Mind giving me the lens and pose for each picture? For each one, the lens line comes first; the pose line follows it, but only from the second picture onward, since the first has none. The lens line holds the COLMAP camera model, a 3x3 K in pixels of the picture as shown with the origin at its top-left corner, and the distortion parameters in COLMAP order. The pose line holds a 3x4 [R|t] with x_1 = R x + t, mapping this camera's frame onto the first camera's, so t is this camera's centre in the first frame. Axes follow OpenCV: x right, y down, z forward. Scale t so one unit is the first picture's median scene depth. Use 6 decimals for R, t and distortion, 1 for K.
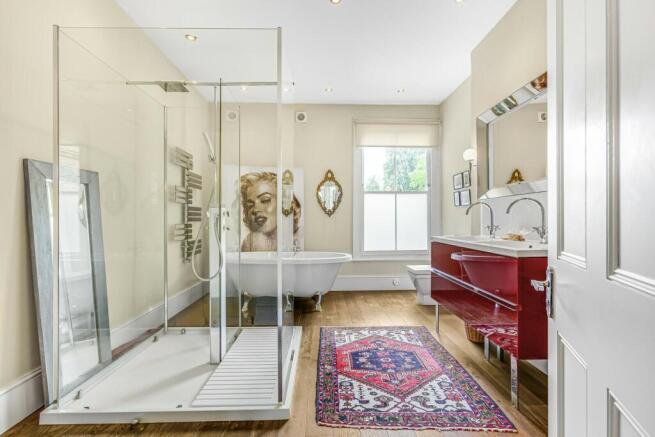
lens RADIAL K [[288.5, 0, 327.5], [0, 288.5, 218.5], [0, 0, 1]] dist [-0.001385, 0.000063]
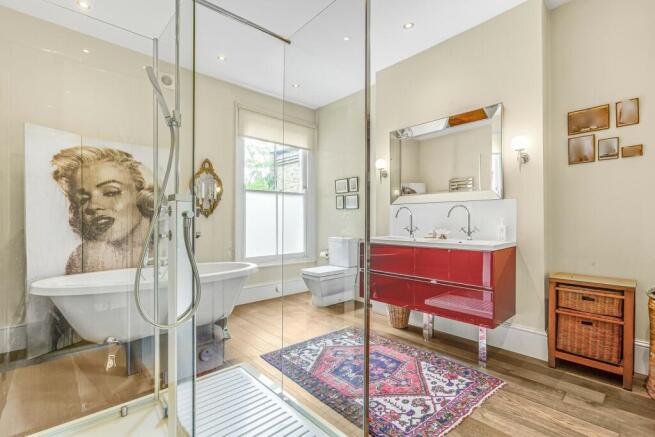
lens RADIAL K [[298.4, 0, 324.9], [0, 298.4, 221.4], [0, 0, 1]] dist [-0.015917, 0.000207]
pose [[0.756868, 0.001265, 0.653566, -0.289139], [-0.003840, 0.999989, 0.002511, 0.000091], [-0.653556, -0.004410, 0.756865, 0.177055]]
